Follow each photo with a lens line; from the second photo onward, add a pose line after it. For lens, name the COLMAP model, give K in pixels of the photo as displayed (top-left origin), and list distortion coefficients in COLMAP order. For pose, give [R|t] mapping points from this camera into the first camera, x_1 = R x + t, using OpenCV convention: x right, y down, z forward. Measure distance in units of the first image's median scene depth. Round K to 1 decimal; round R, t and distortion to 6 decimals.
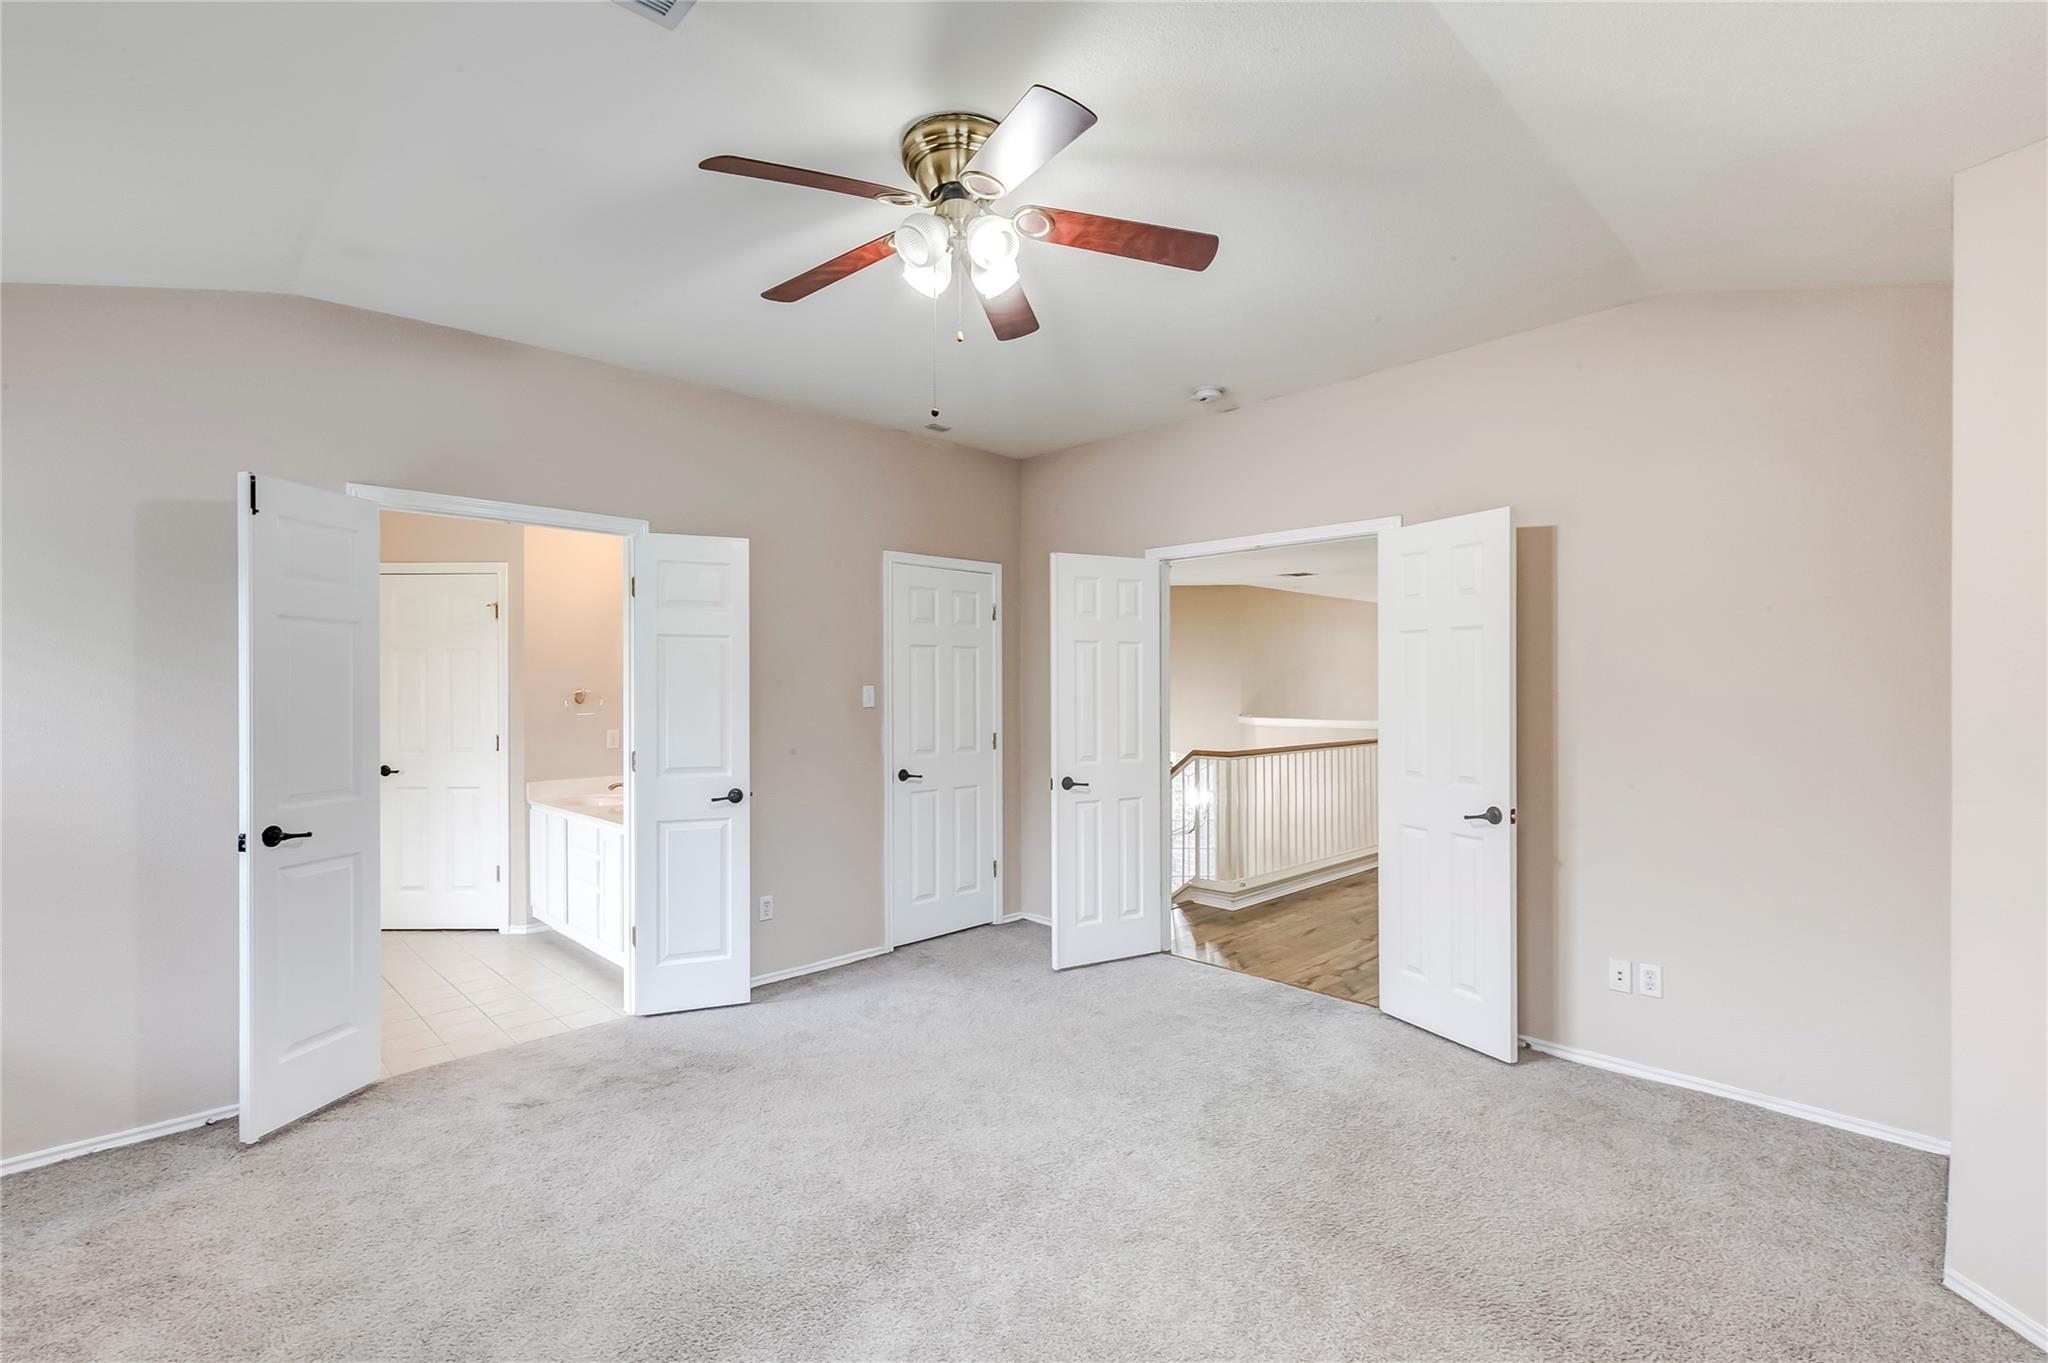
lens RADIAL K [[932.1, 0, 1027.5], [0, 932.1, 688.9], [0, 0, 1]] dist [0.003797, -0.000455]
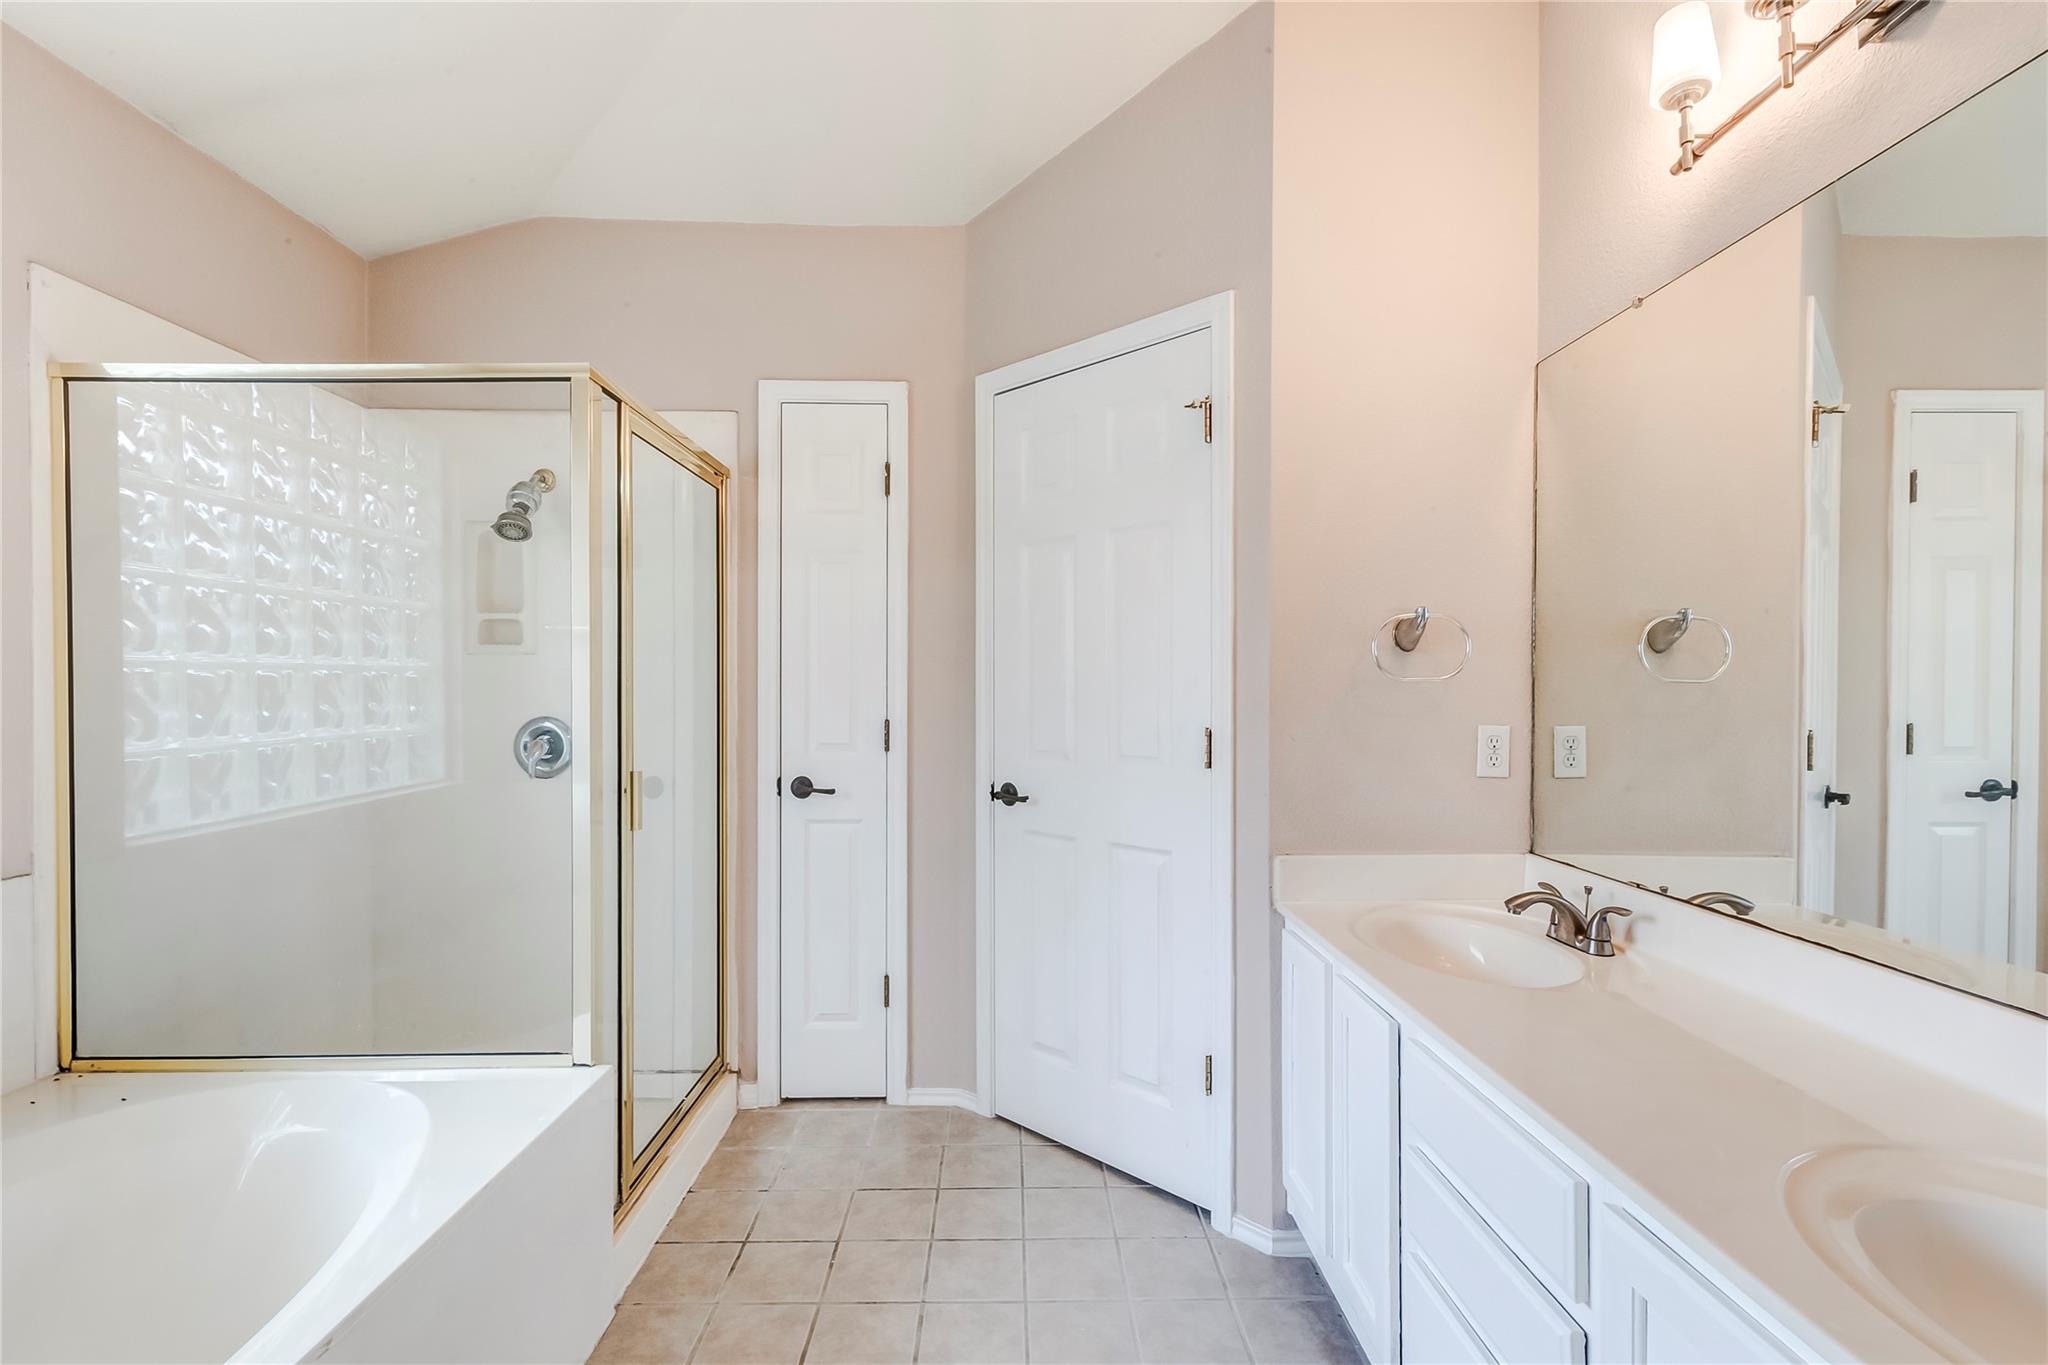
lens RADIAL K [[932.1, 0, 1024.3], [0, 932.1, 685.7], [0, 0, 1]] dist [0.003797, -0.000455]
pose [[0.729624, 0.007774, -0.683805, -0.351794], [-0.002171, 0.999957, 0.009051, 0.027158], [0.683845, -0.005119, 0.729609, 0.653333]]
